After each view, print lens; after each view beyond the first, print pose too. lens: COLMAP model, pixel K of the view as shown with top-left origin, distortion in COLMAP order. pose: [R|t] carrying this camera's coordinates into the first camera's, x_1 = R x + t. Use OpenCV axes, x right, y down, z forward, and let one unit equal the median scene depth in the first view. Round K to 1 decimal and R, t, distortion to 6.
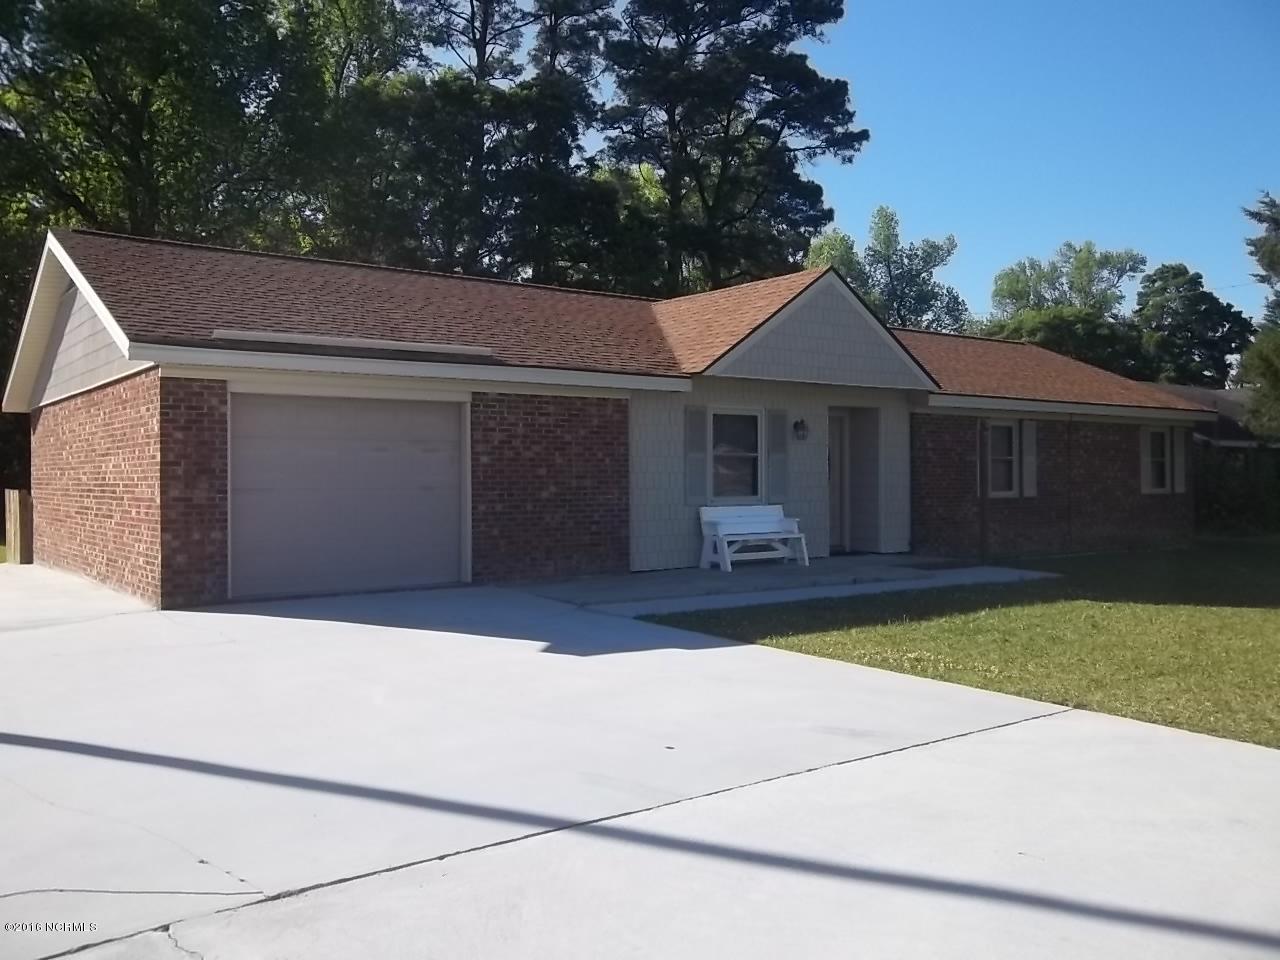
lens RADIAL K [[1087.2, 0, 637.3], [0, 1087.2, 473.6], [0, 0, 1]] dist [-0.002189, 0.012583]
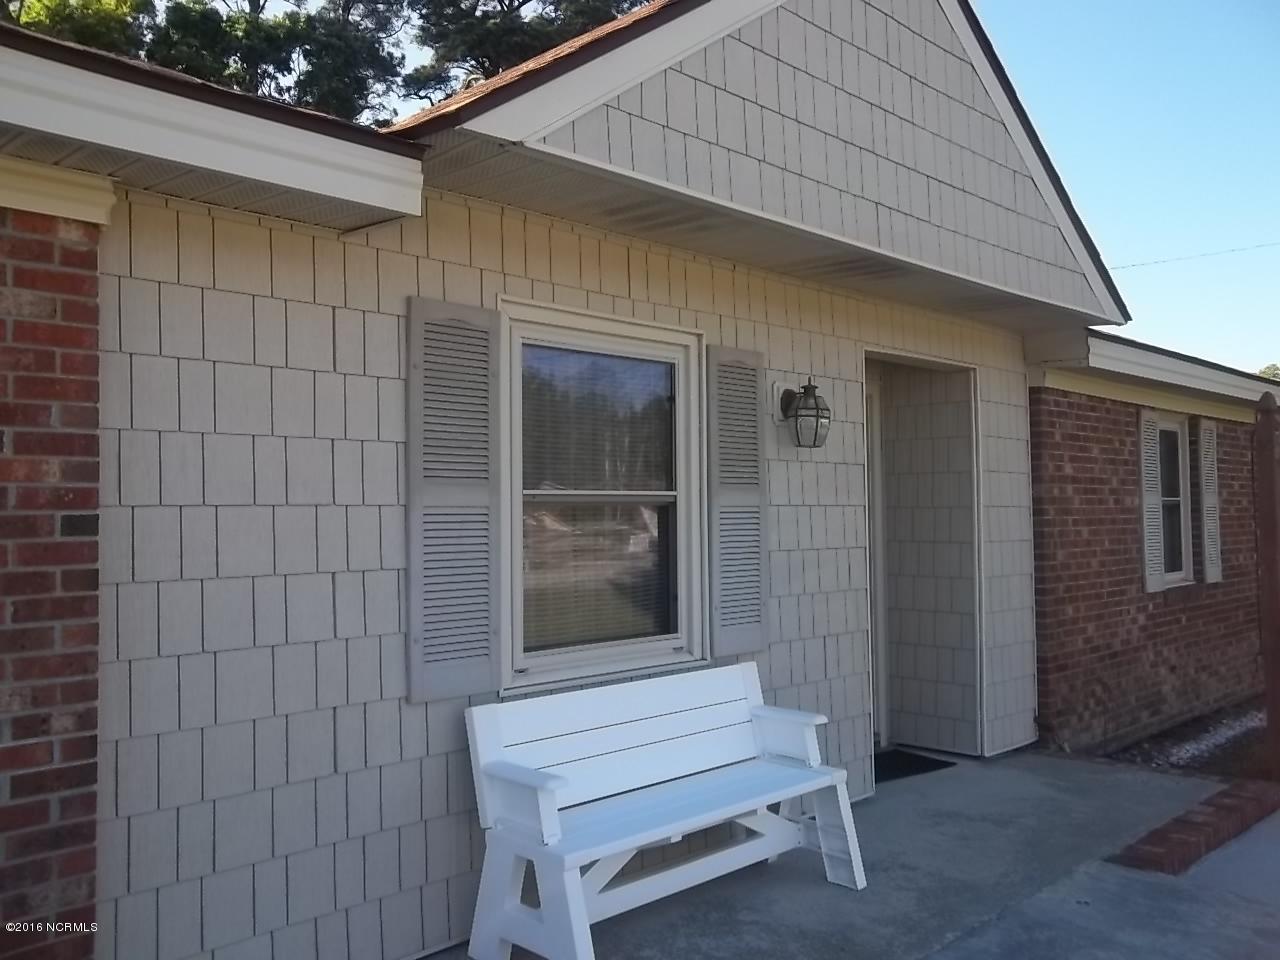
lens RADIAL K [[1087.2, 0, 632.5], [0, 1087.2, 477.6], [0, 0, 1]] dist [-0.002189, 0.012583]
pose [[0.988930, -0.003586, 0.148342, 0.055058], [0.008909, 0.999339, -0.035237, -0.011752], [-0.148117, 0.036169, 0.988308, 0.710180]]
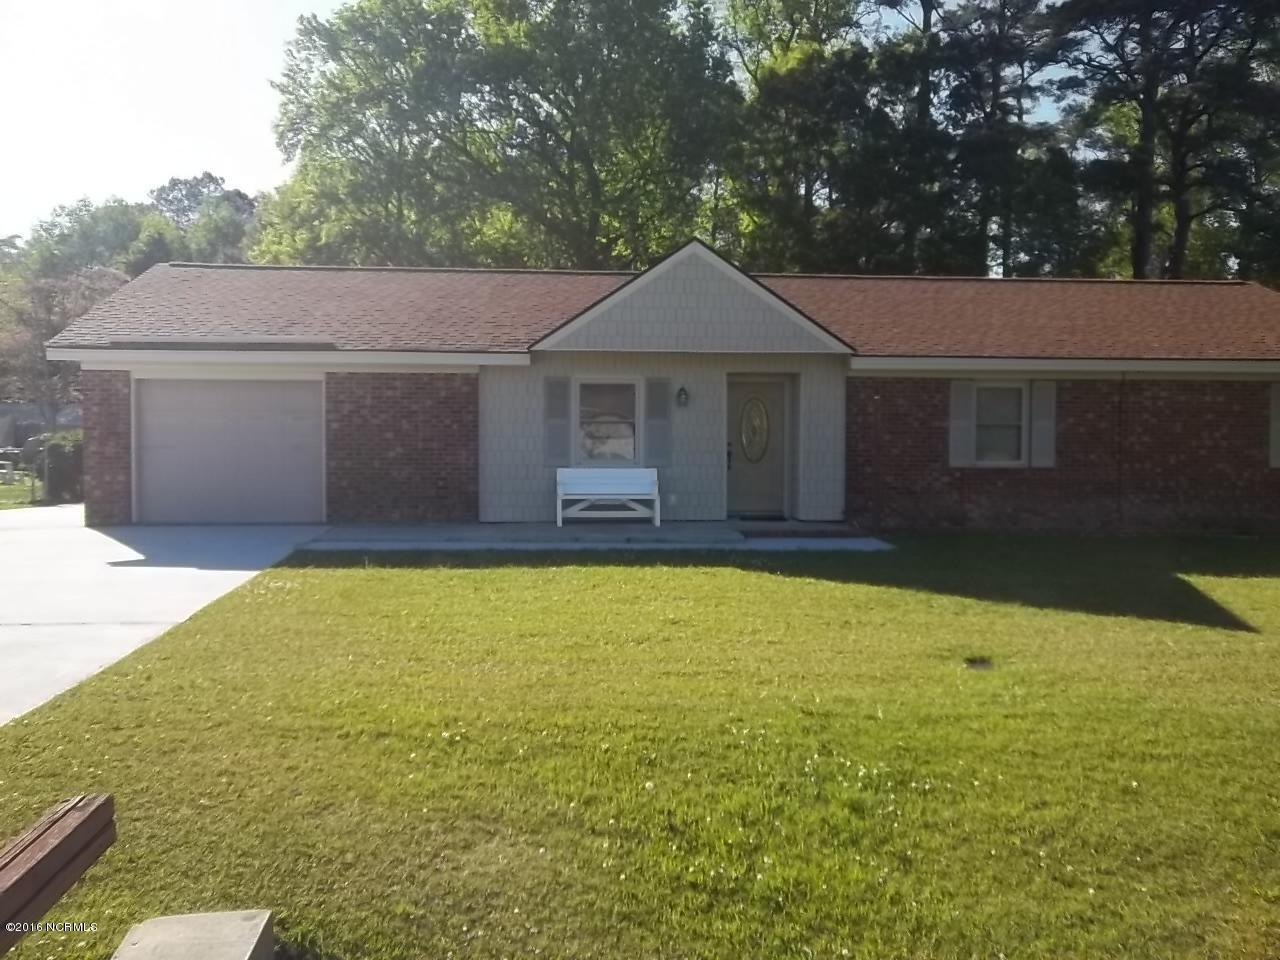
lens RADIAL K [[1087.2, 0, 640.7], [0, 1087.2, 481.0], [0, 0, 1]] dist [-0.002189, 0.012583]
pose [[0.847829, 0.025665, -0.529648, 0.685083], [-0.005922, 0.999224, 0.038940, 0.000120], [0.530236, -0.029878, 0.847323, 0.095006]]
